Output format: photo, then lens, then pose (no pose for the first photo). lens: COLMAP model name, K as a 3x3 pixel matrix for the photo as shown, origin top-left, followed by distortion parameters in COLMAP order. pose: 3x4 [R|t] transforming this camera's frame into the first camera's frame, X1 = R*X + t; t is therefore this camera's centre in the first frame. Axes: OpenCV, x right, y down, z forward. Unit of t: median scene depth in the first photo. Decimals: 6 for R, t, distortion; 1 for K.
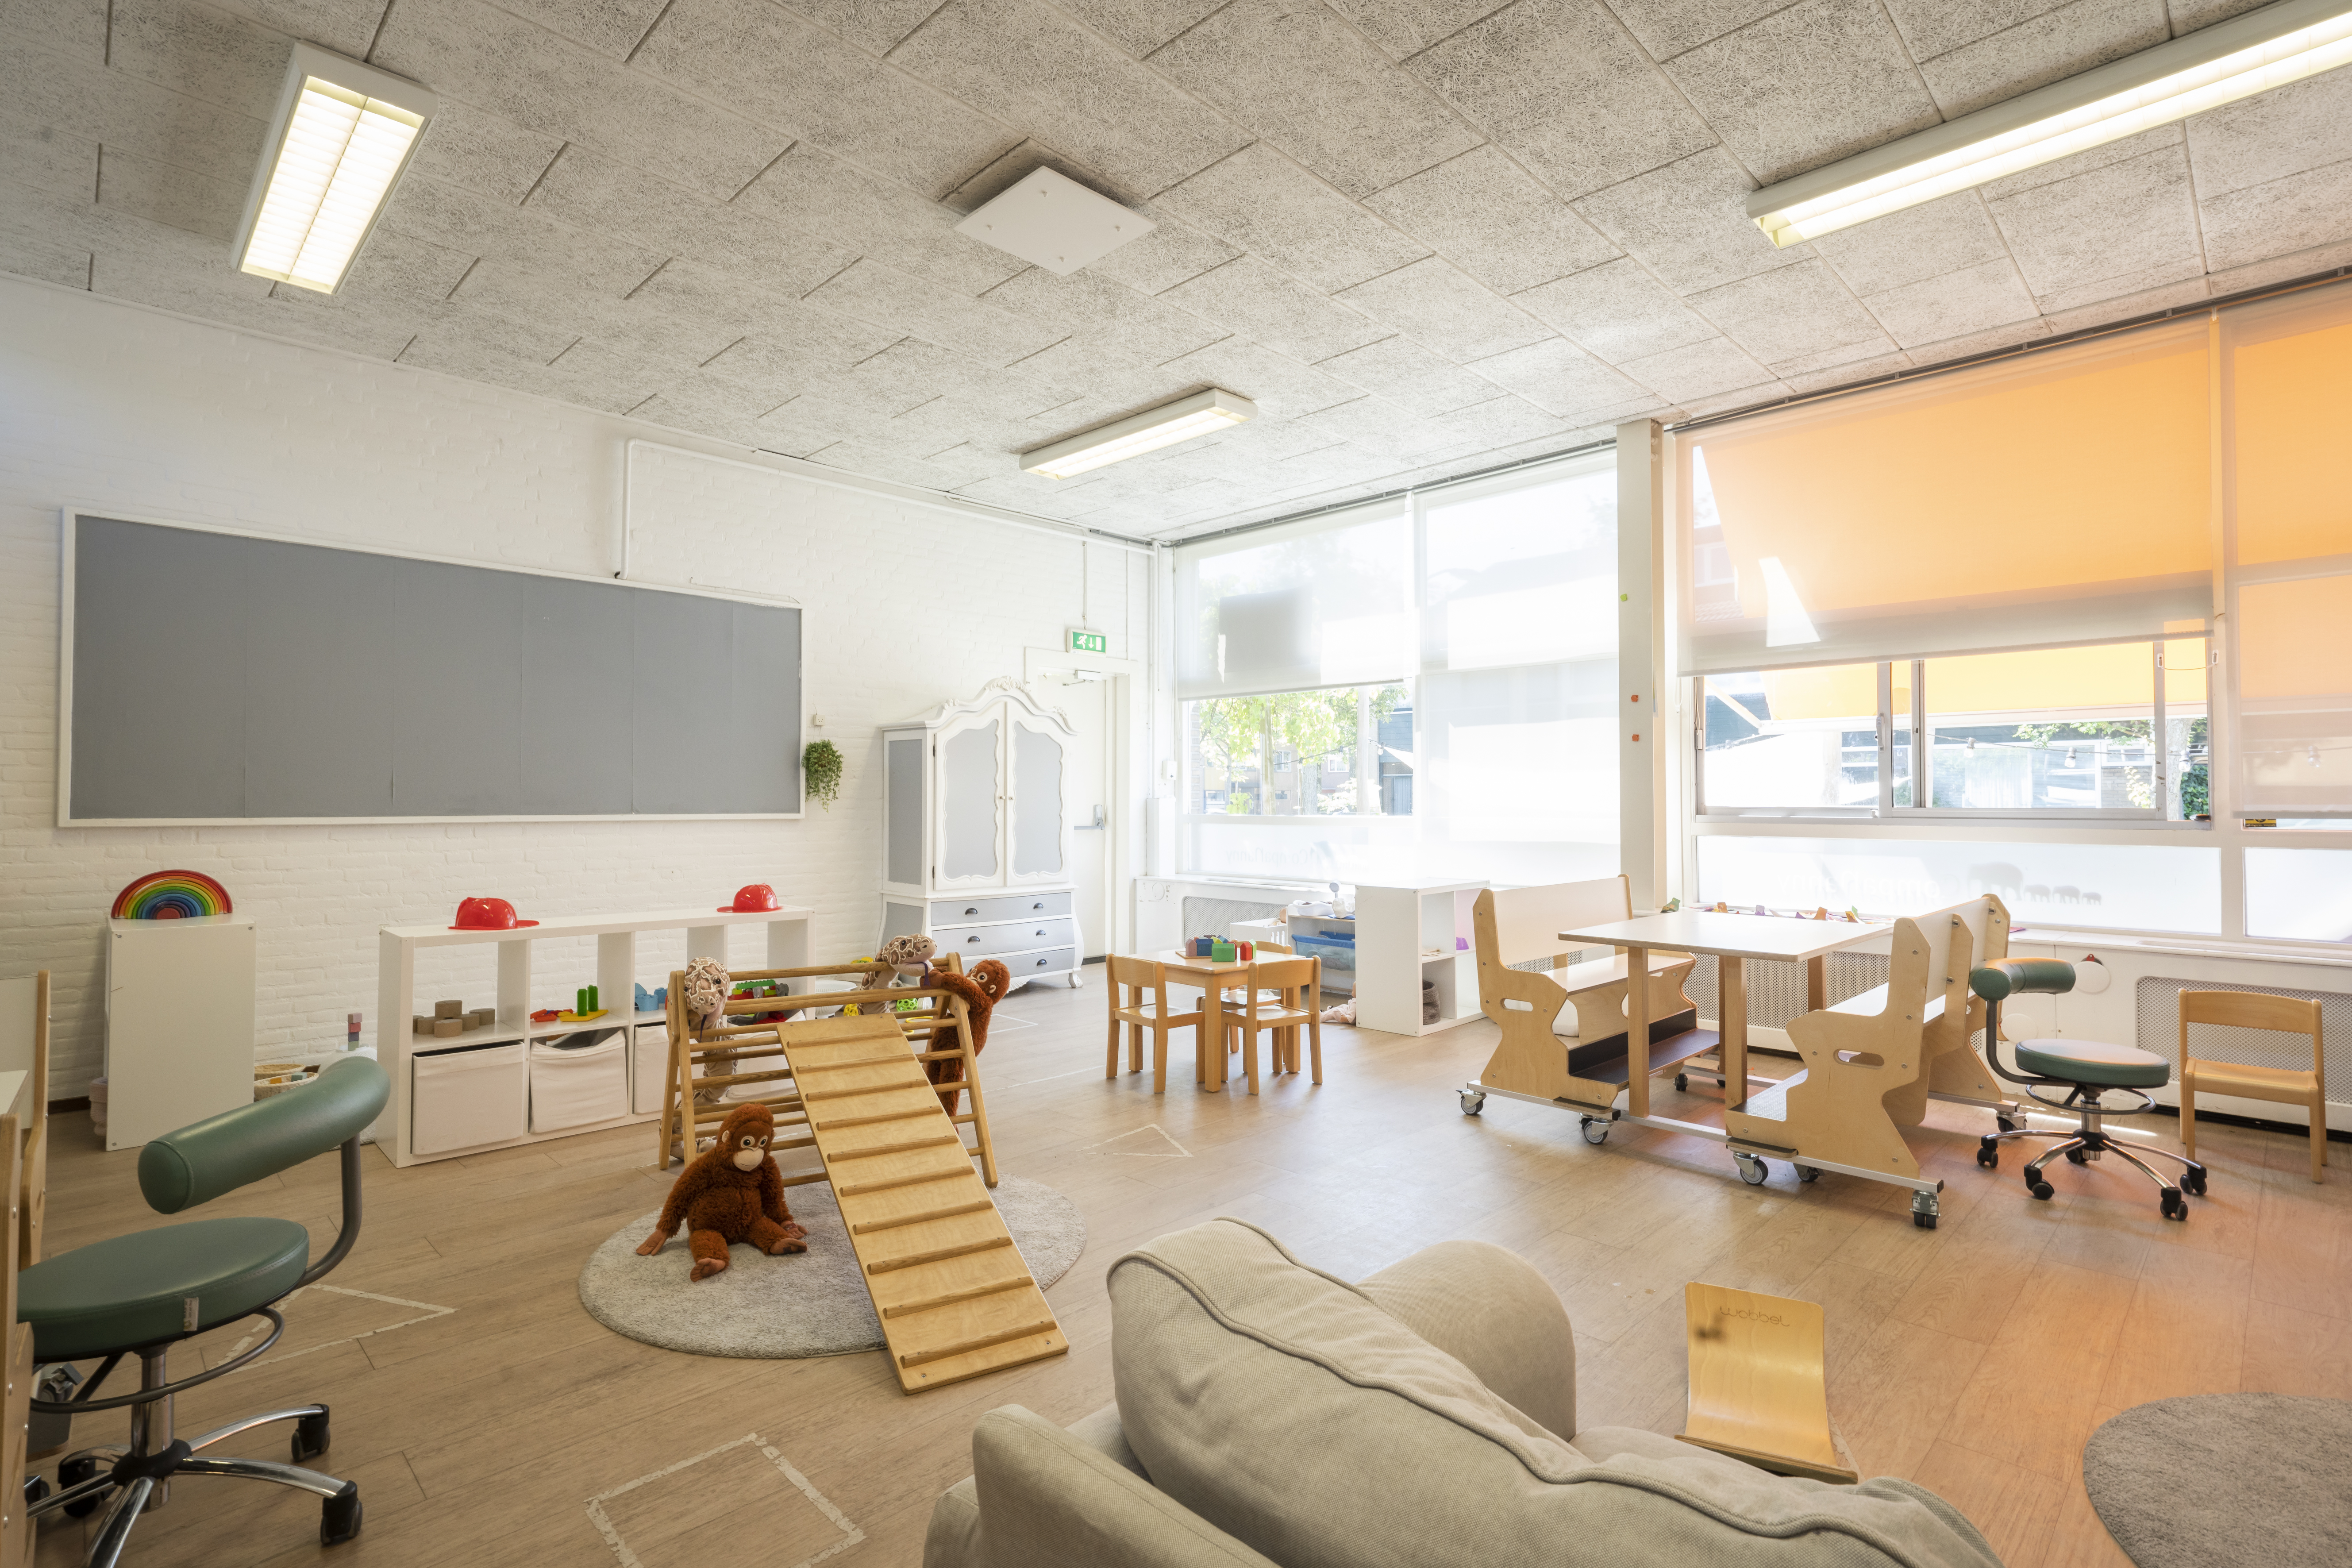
lens RADIAL K [[1141.8, 0, 1172.0], [0, 1141.8, 782.1], [0, 0, 1]] dist [-0.000805, 0.000094]
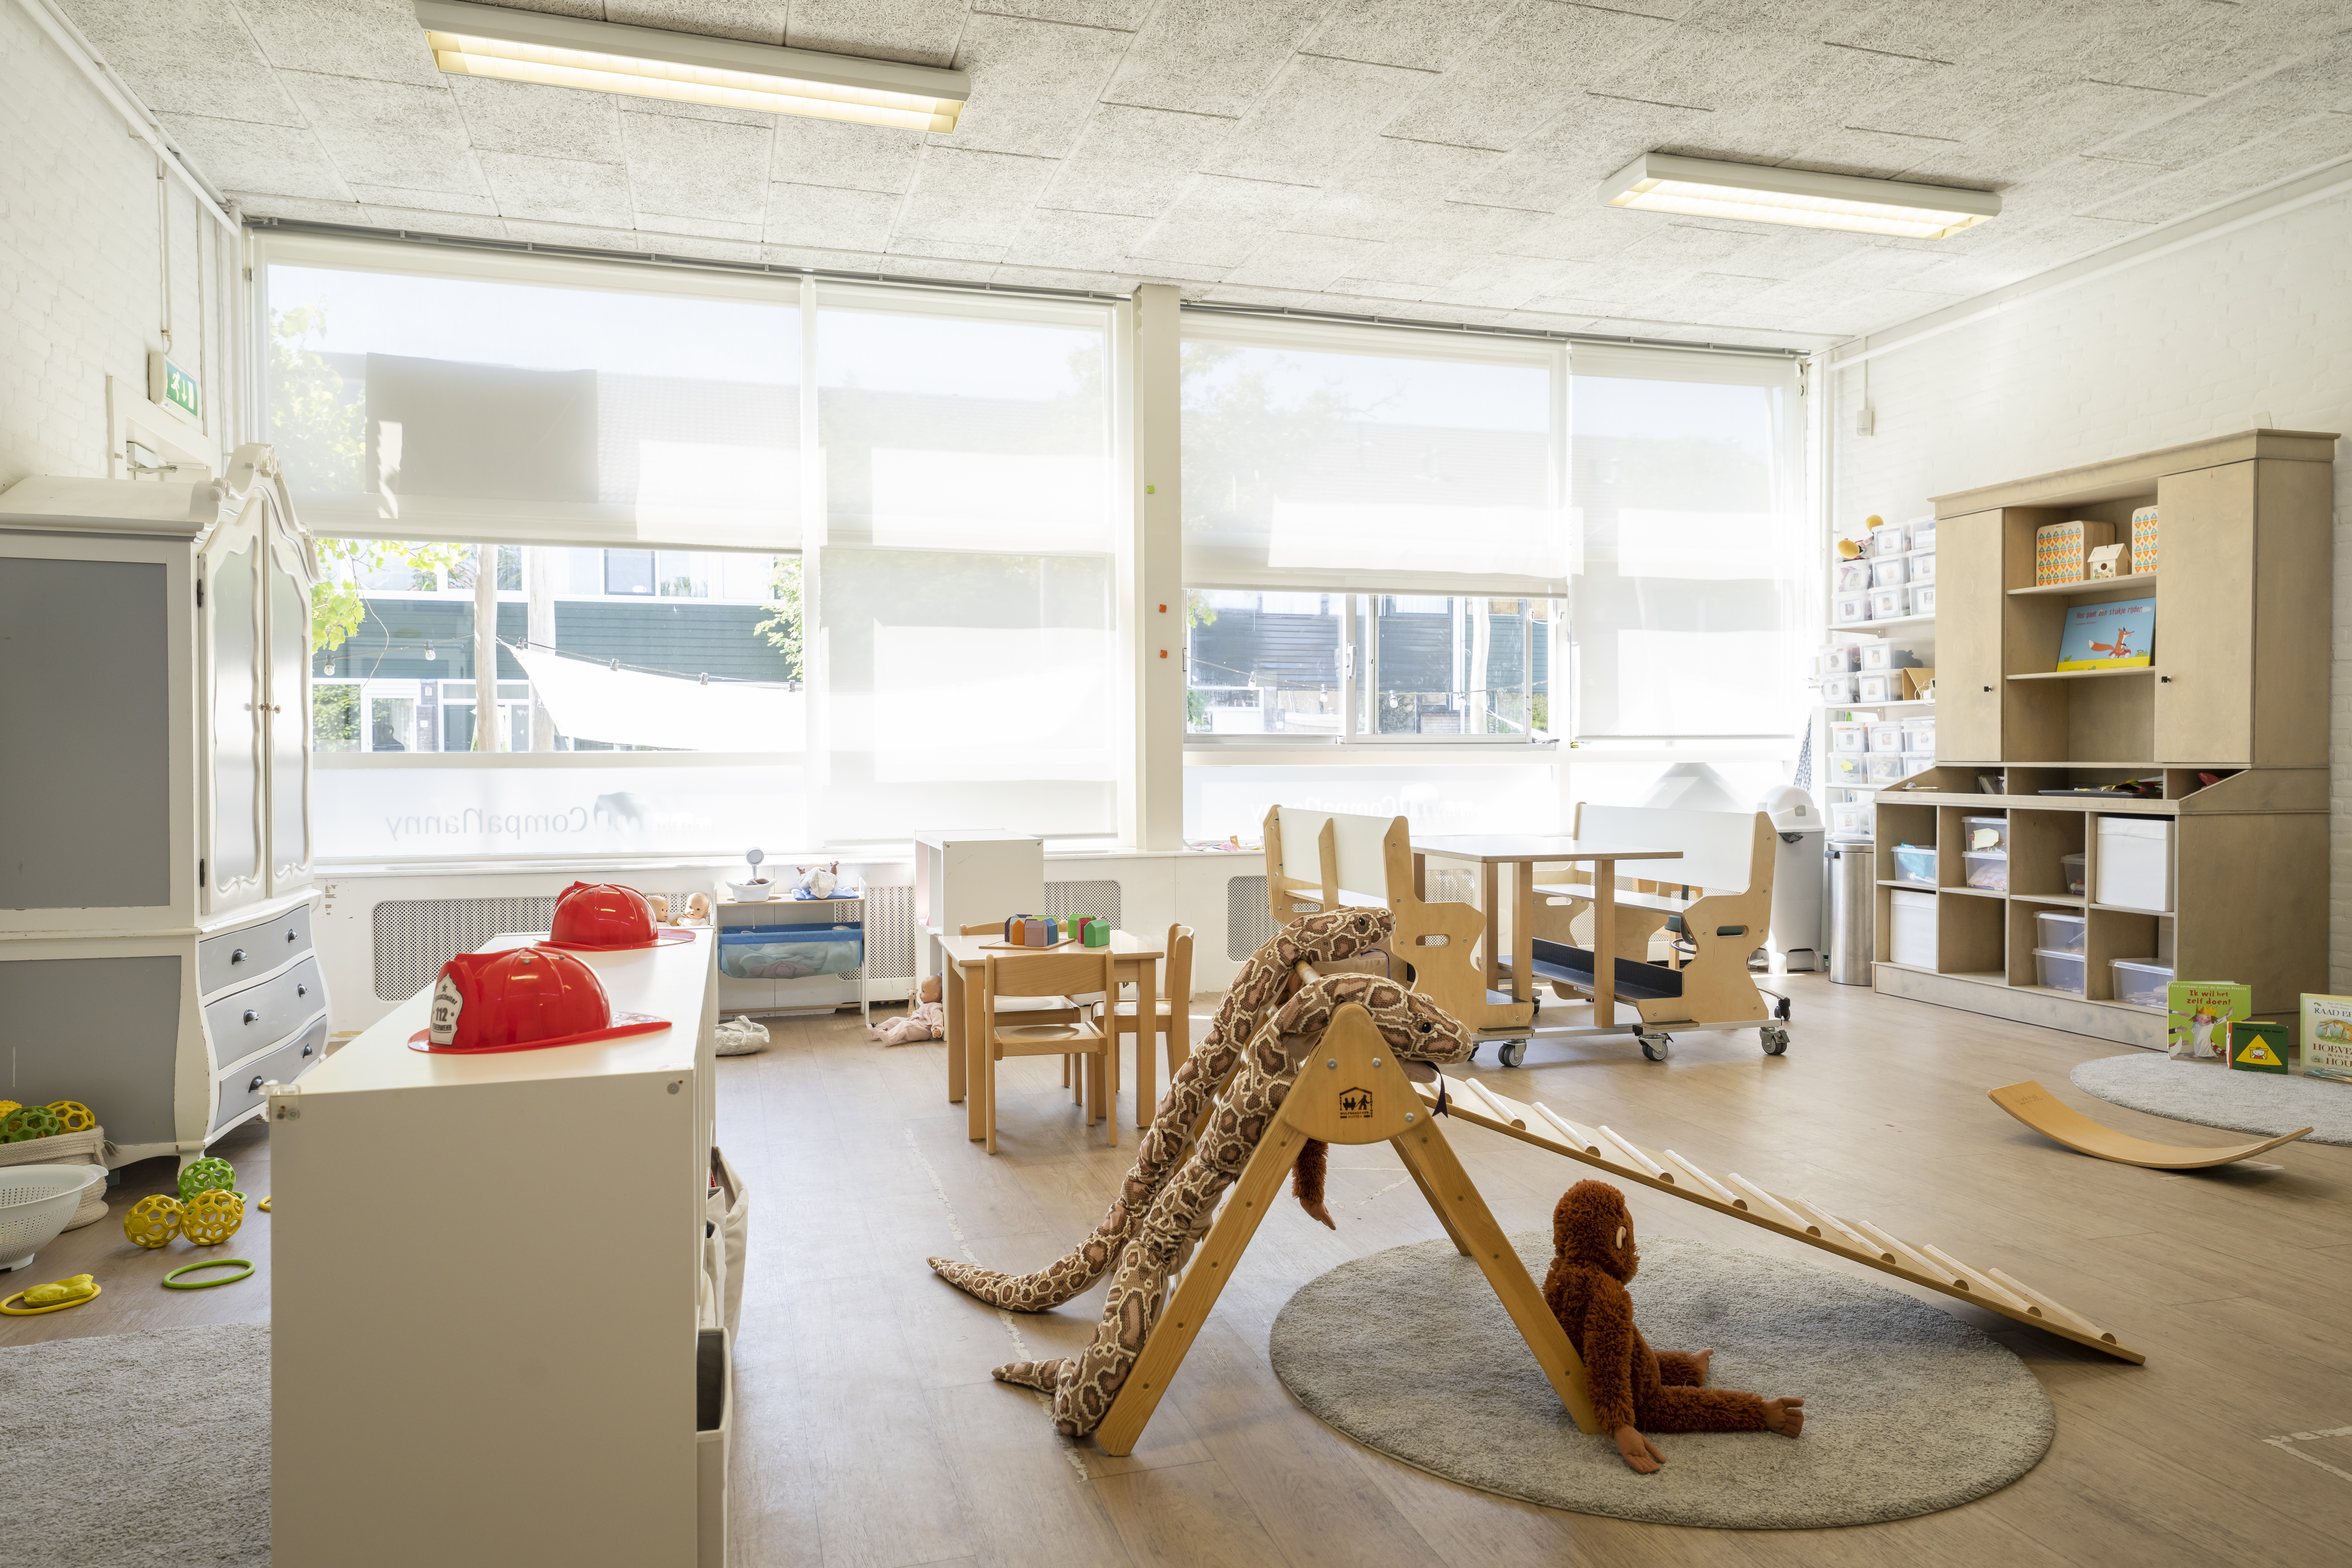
lens RADIAL K [[1574.5, 0, 1170.5], [0, 1574.5, 777.9], [0, 0, 1]] dist [0.034425, 0.004074]
pose [[0.454276, -0.014320, 0.890746, -0.645335], [-0.009552, 0.999735, 0.020943, 0.029477], [-0.890810, -0.018022, 0.454019, 0.438880]]
